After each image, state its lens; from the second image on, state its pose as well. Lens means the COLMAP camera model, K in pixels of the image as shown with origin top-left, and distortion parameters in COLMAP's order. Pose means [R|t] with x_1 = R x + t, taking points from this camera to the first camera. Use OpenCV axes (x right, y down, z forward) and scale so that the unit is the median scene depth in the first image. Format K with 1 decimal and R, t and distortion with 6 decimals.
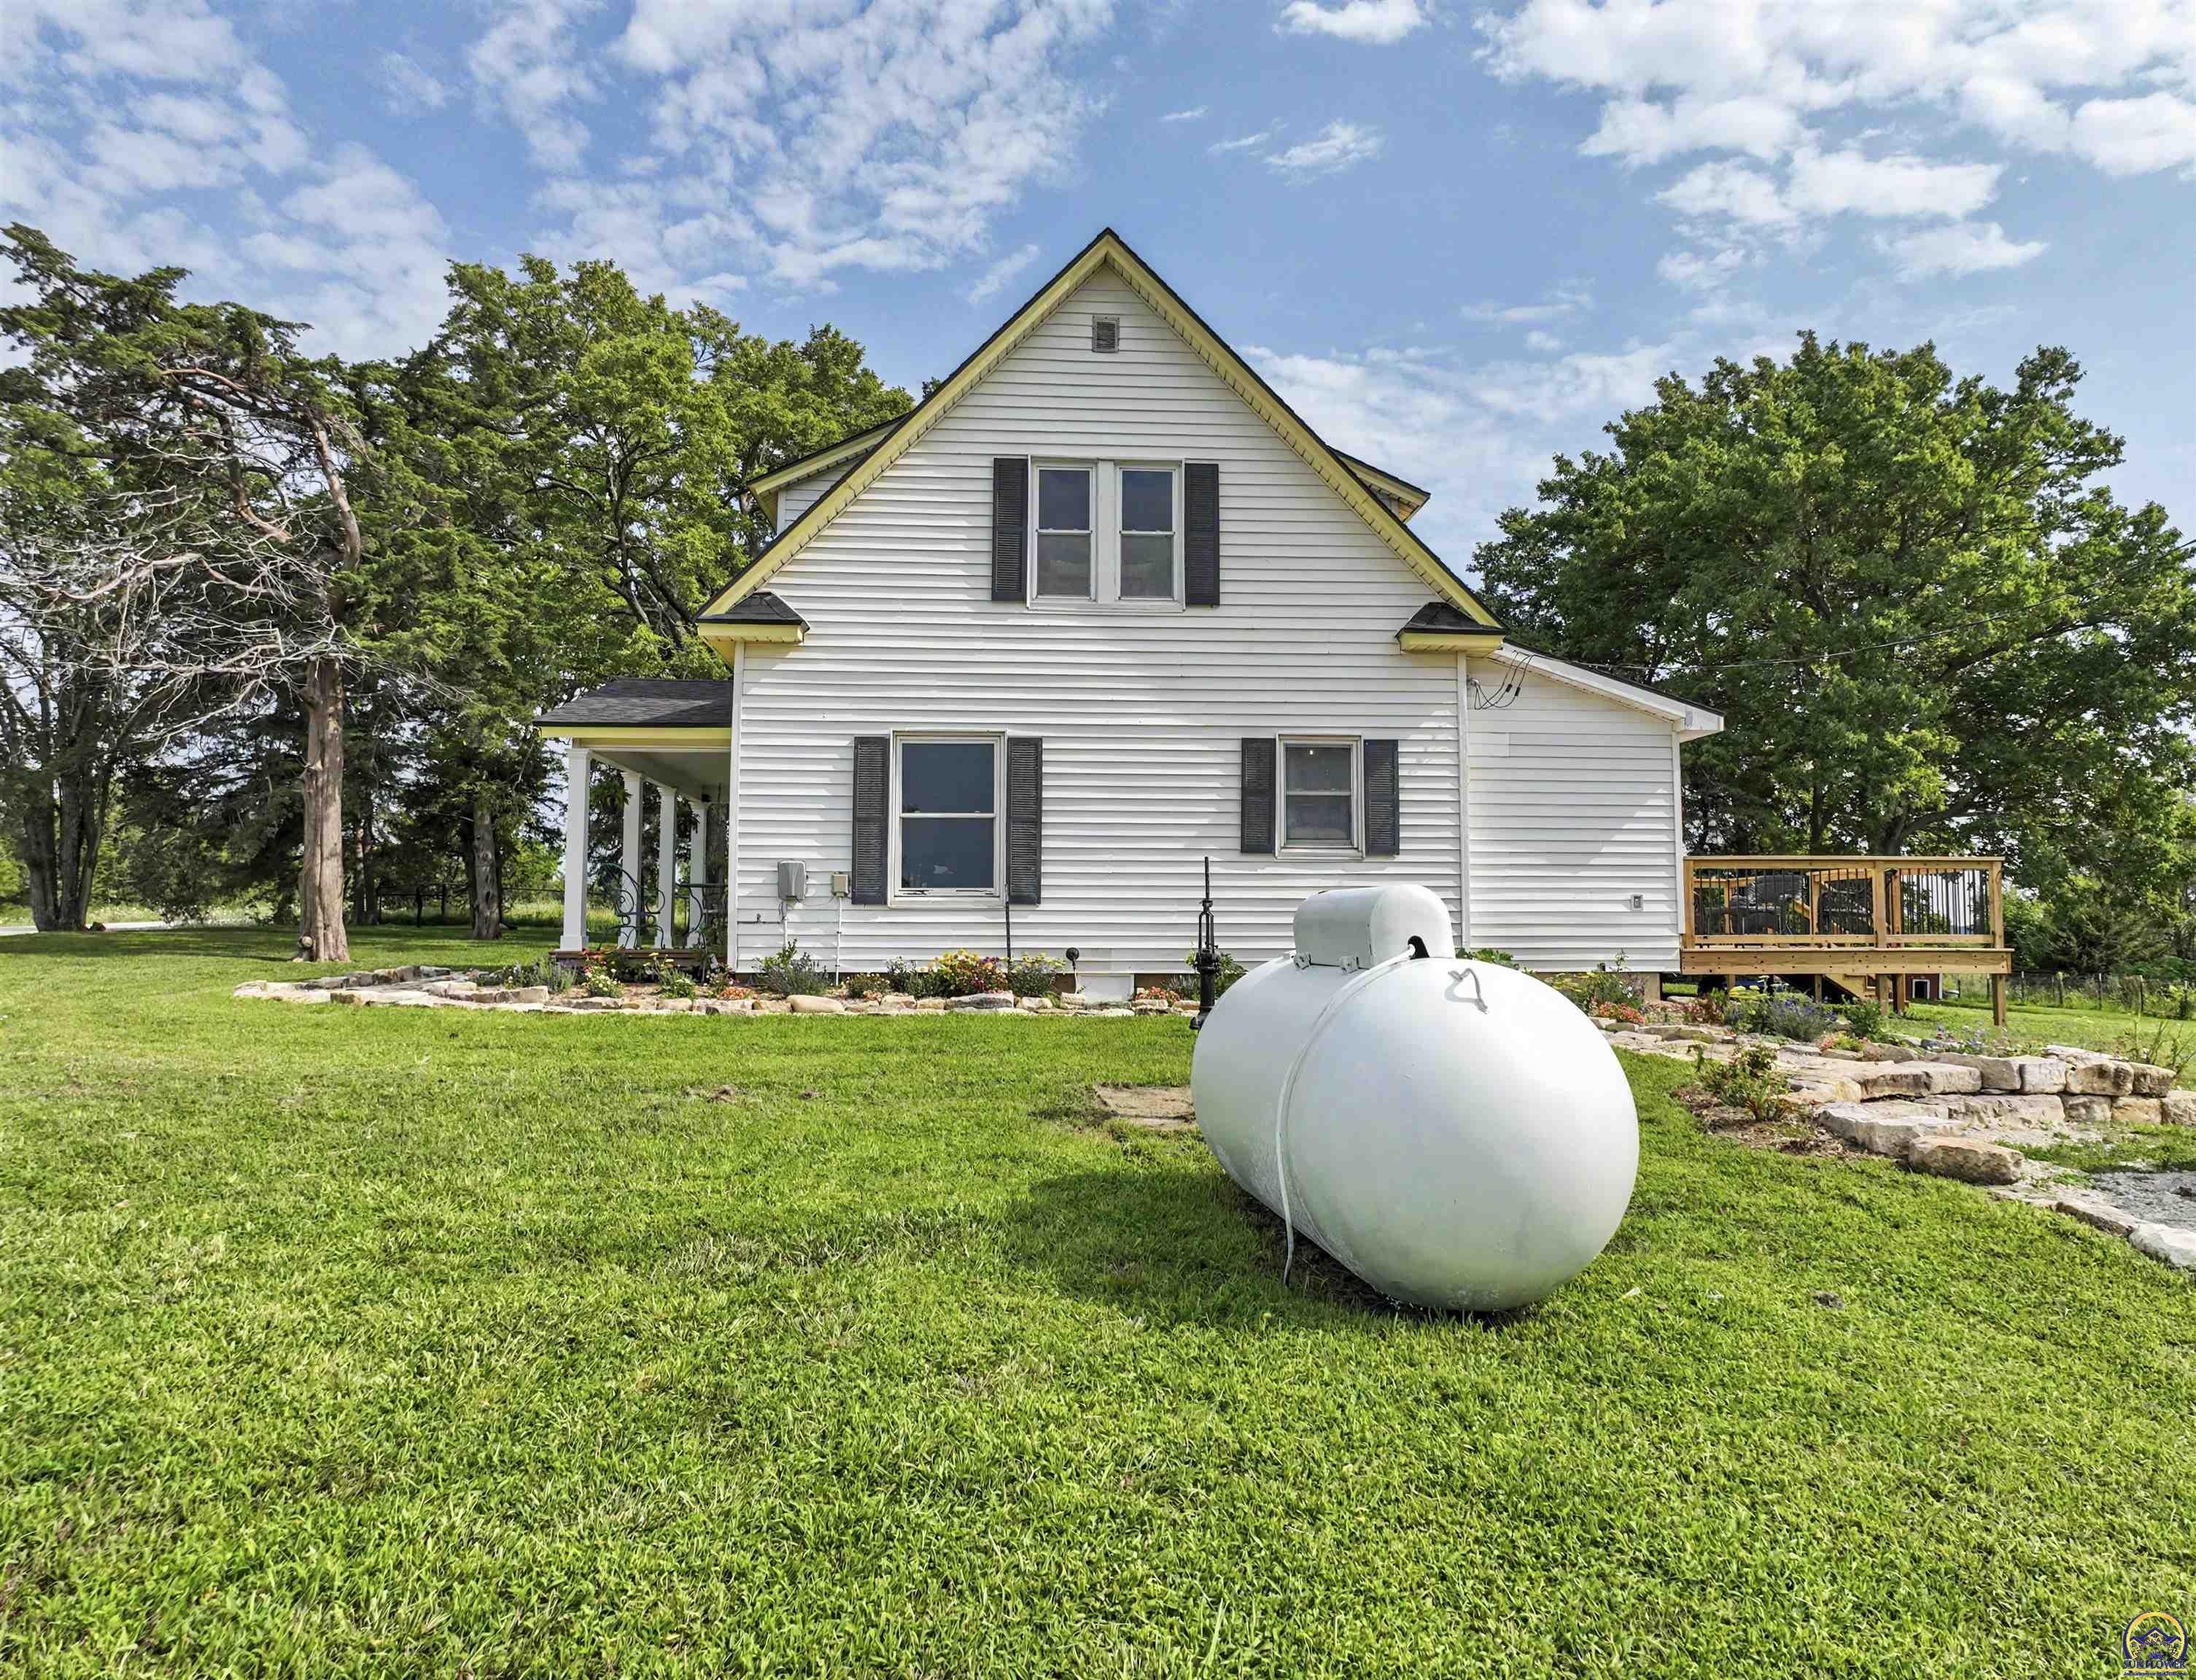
lens RADIAL K [[1630.0, 0, 1098.0], [0, 1630.0, 840.0], [0, 0, 1]] dist [0.000843, 0.001490]
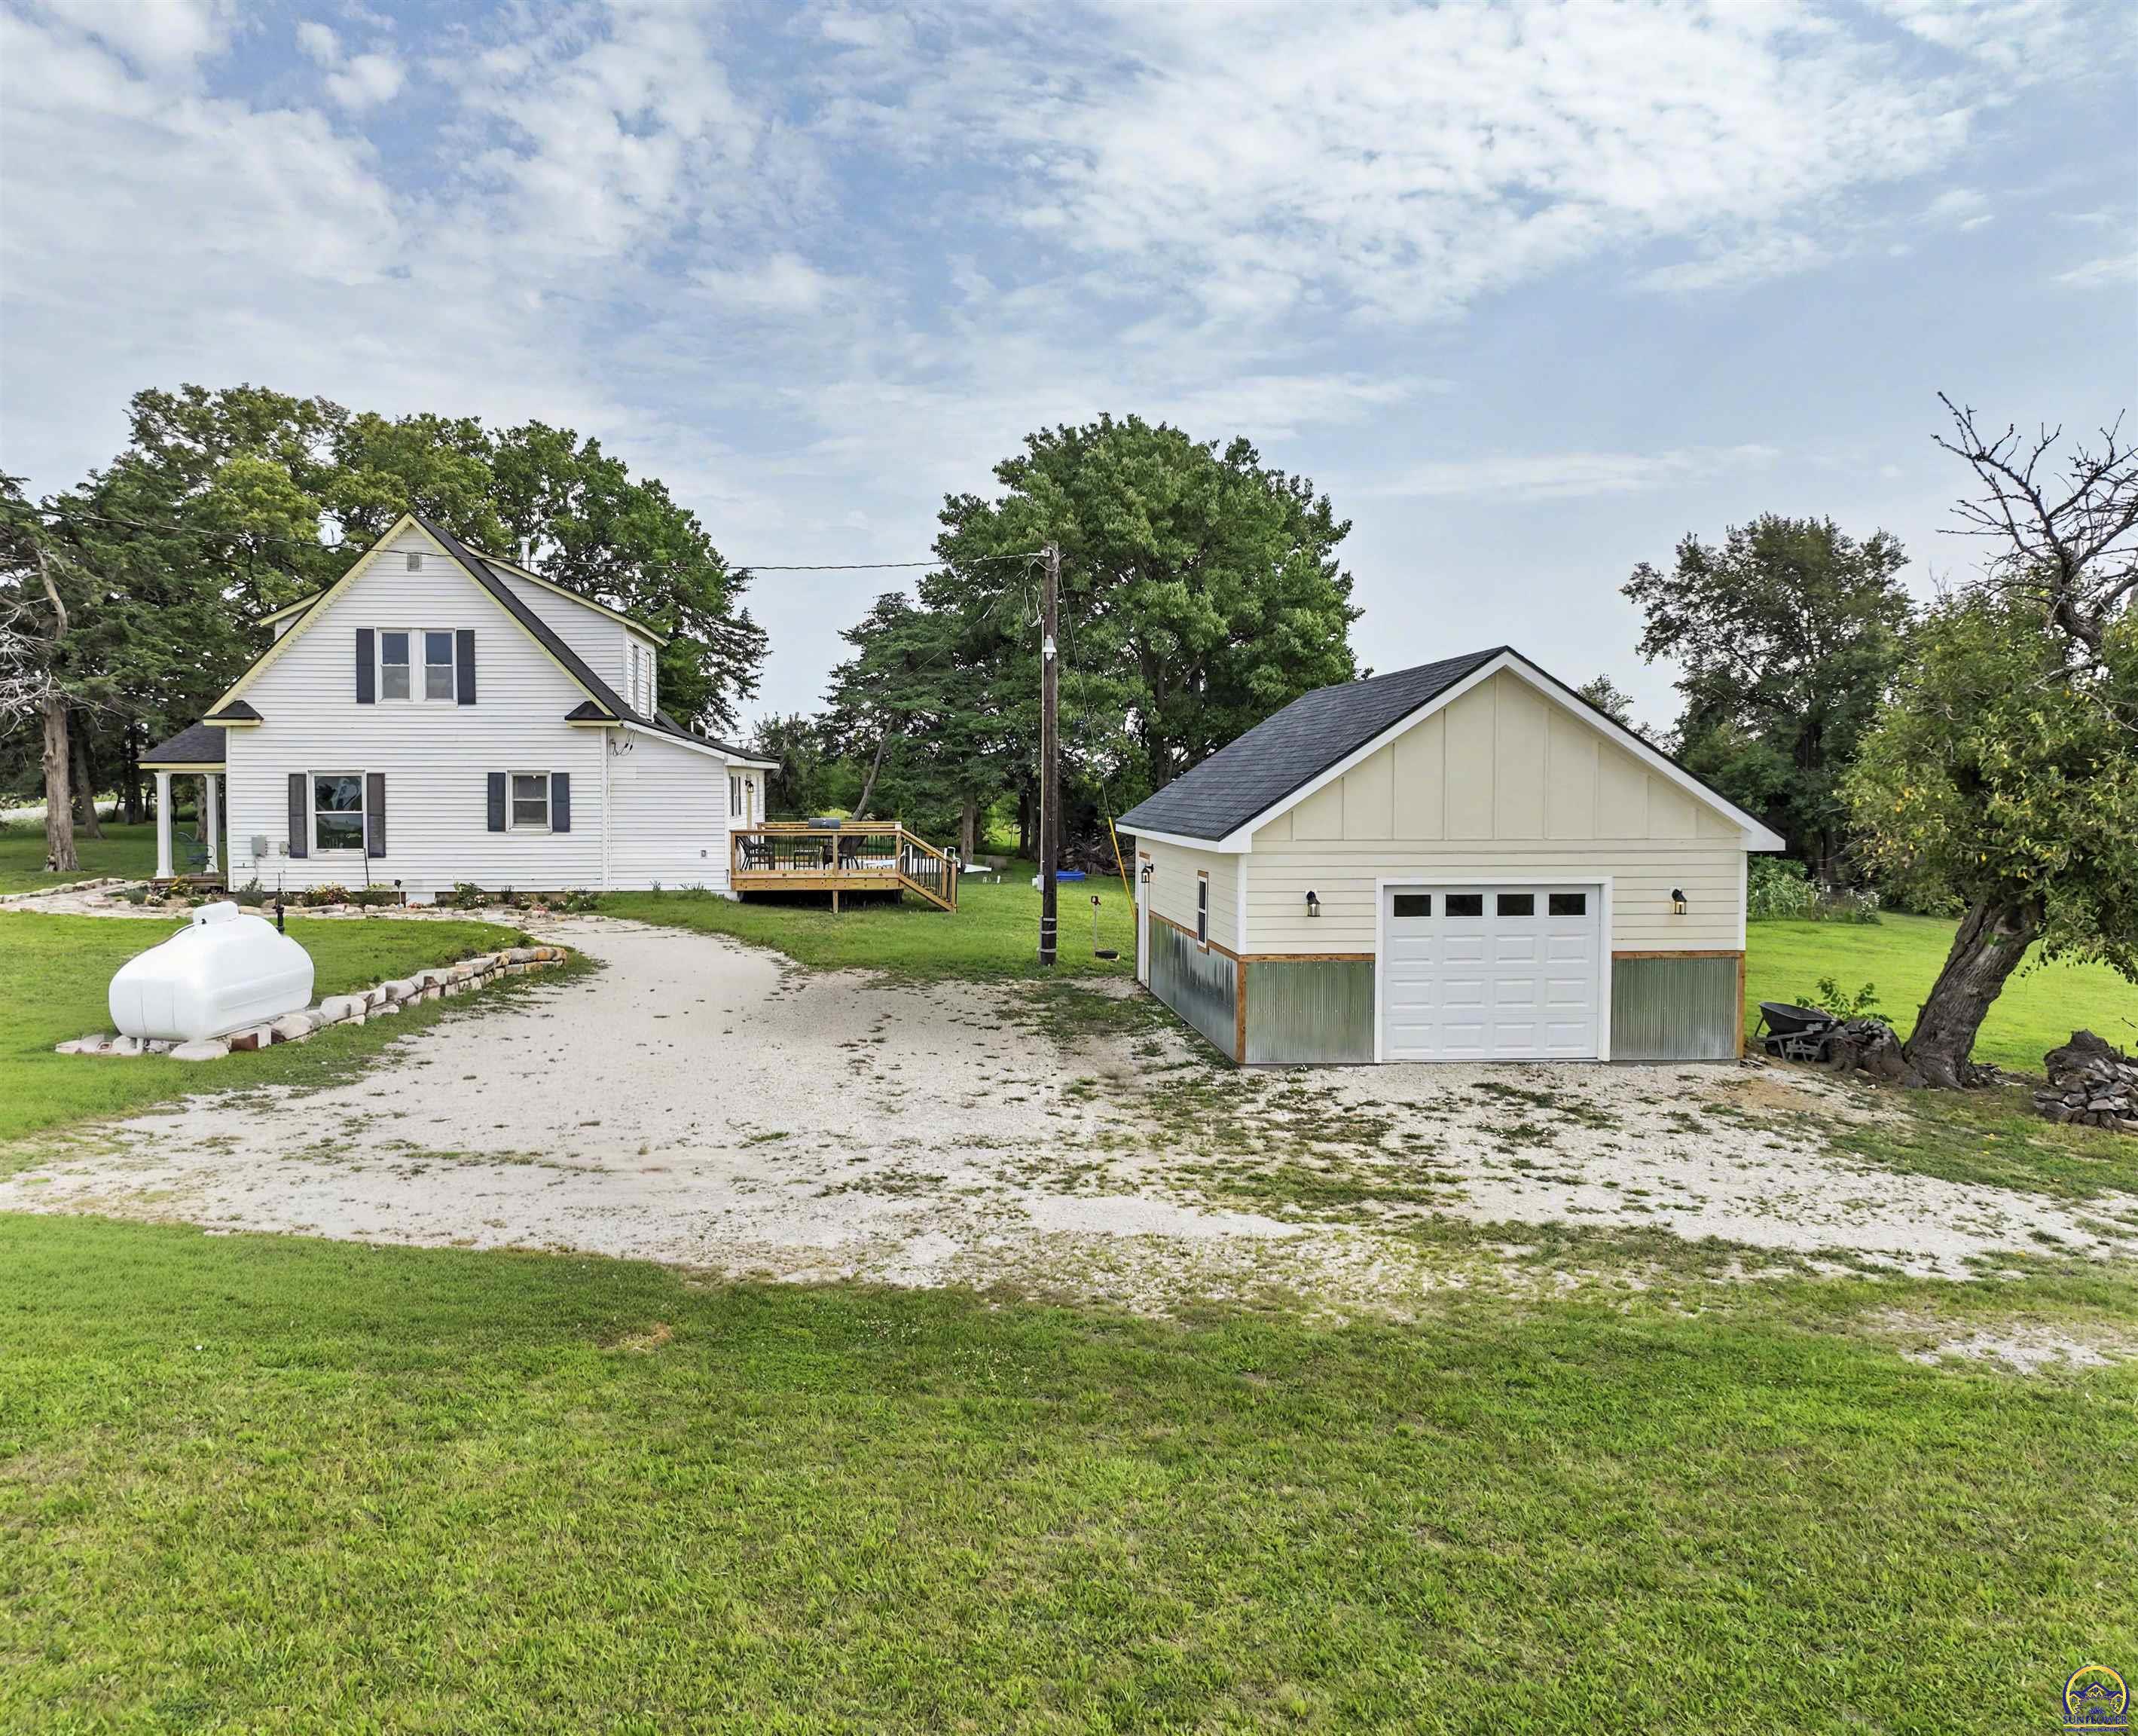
lens RADIAL K [[1783.2, 0, 1069.0], [0, 1783.2, 868.0], [0, 0, 1]] dist [0.008390, -0.090831]
pose [[0.999946, -0.000840, 0.010349, 0.762844], [-0.000374, 0.993157, 0.116783, -0.198468], [-0.010376, -0.116780, 0.993104, -1.151313]]
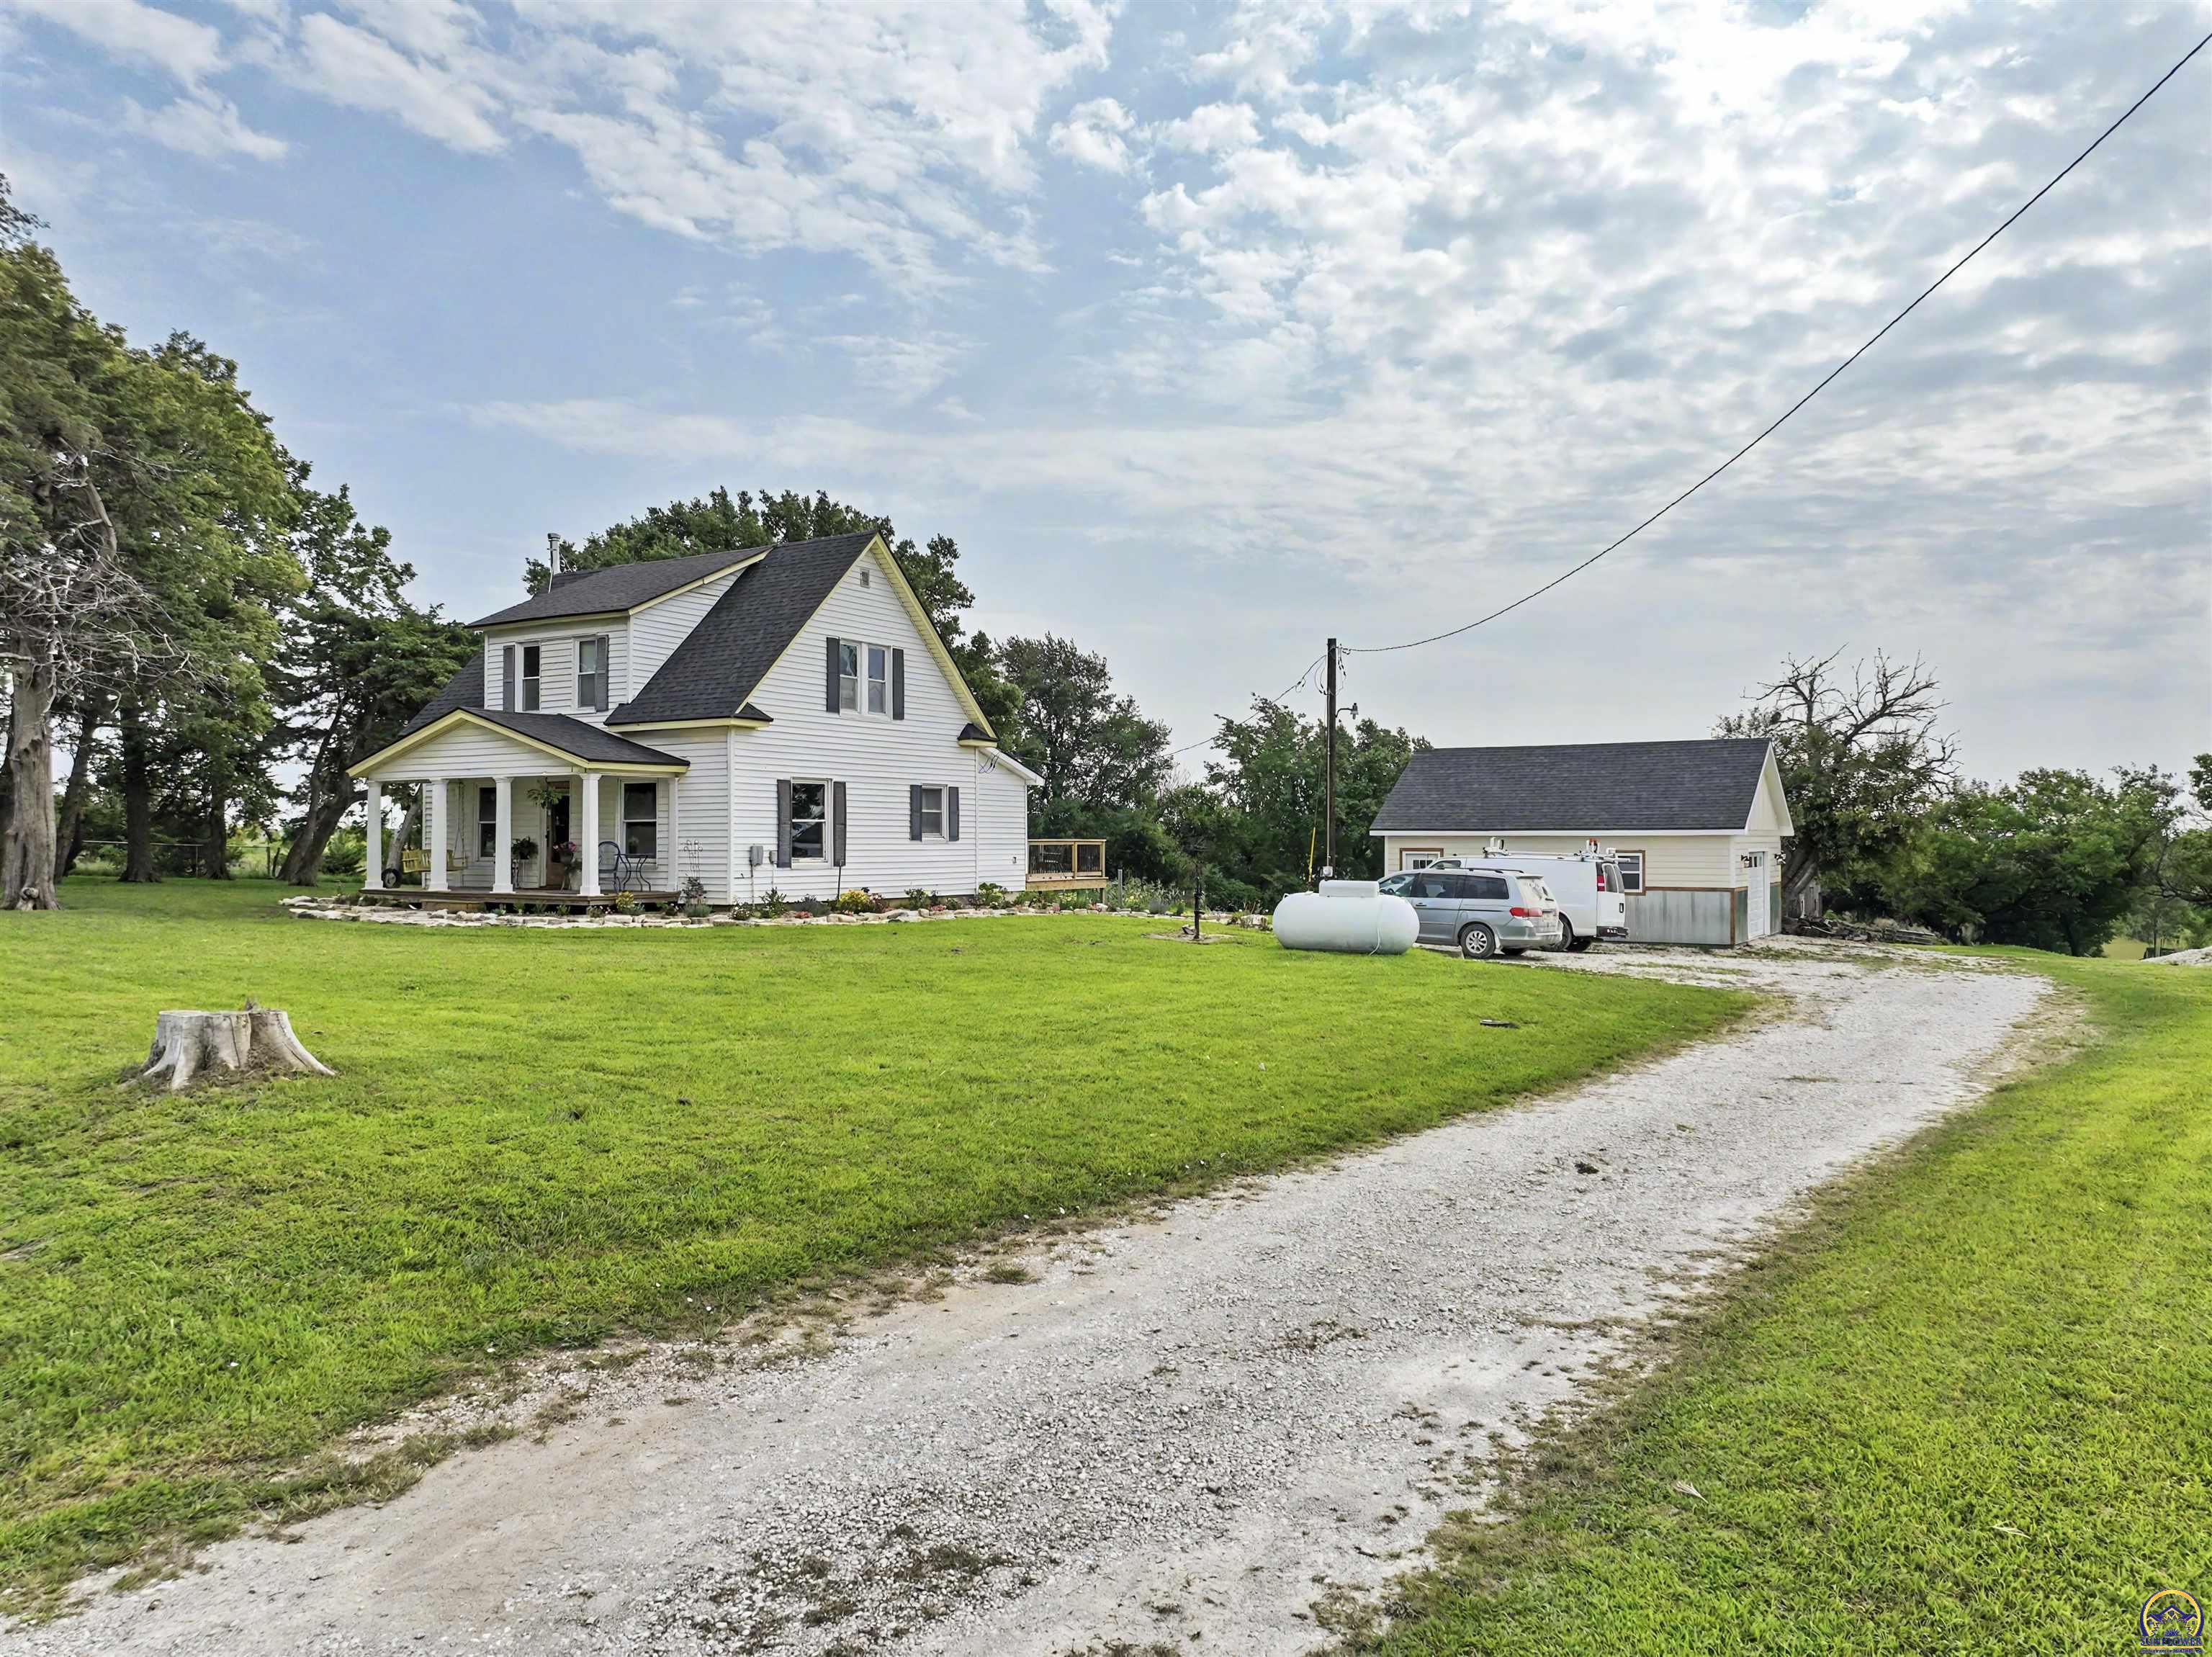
lens RADIAL K [[1500.8, 0, 1106.0], [0, 1500.8, 828.5], [0, 0, 1]] dist [0.007398, 0.002697]
pose [[0.594779, 0.001675, 0.803888, -1.302092], [-0.055316, 0.997713, 0.038848, -0.094163], [-0.801984, -0.067574, 0.593511, -0.343693]]
